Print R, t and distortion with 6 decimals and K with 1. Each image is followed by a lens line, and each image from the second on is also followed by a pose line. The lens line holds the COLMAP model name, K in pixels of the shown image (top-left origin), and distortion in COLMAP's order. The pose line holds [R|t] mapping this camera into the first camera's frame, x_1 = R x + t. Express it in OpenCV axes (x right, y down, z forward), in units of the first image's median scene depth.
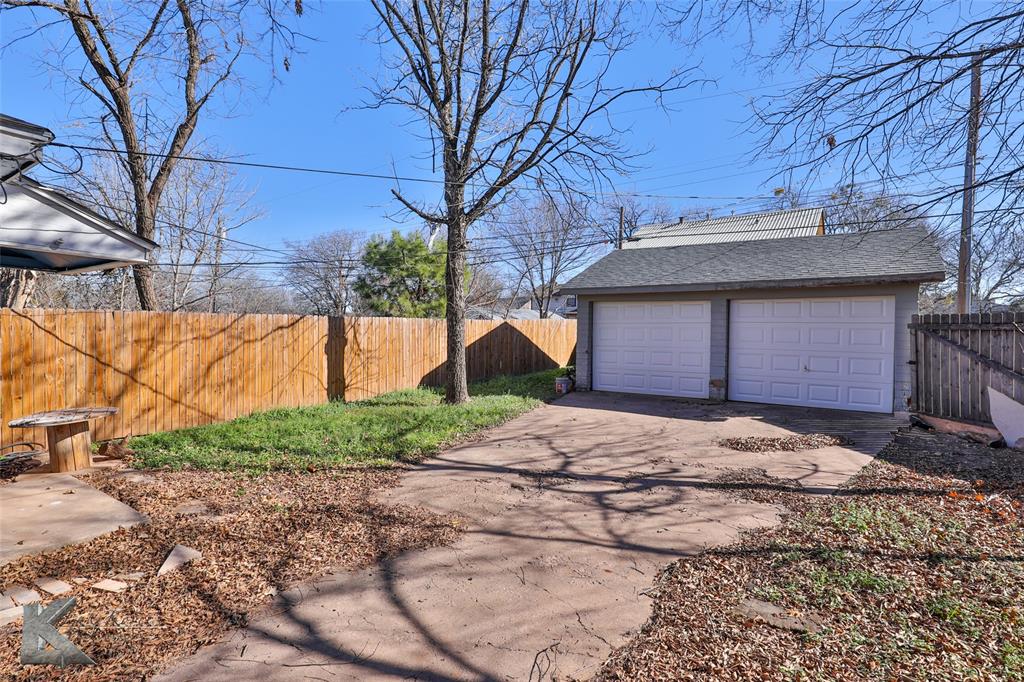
lens RADIAL K [[496.7, 0, 512.1], [0, 496.7, 337.8], [0, 0, 1]] dist [-0.013686, 0.003780]
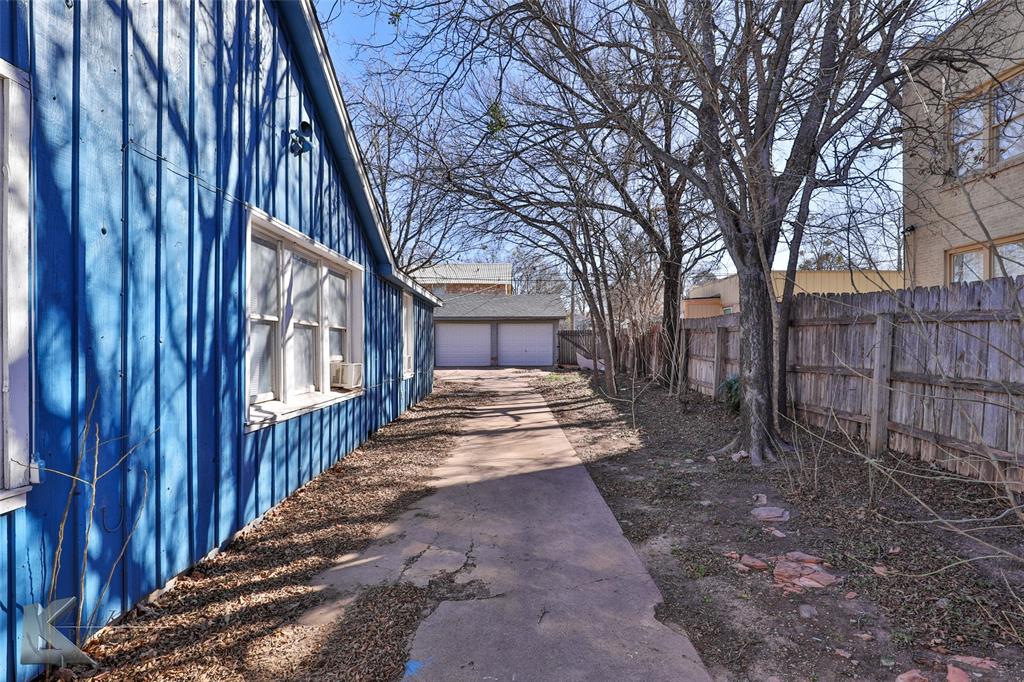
lens RADIAL K [[496.7, 0, 512.0], [0, 496.7, 343.1], [0, 0, 1]] dist [-0.013686, 0.003780]
pose [[0.830069, 0.000260, 0.557661, -0.898928], [0.015219, 0.999617, -0.023119, 0.078436], [-0.557453, 0.027677, 0.829747, -1.098280]]
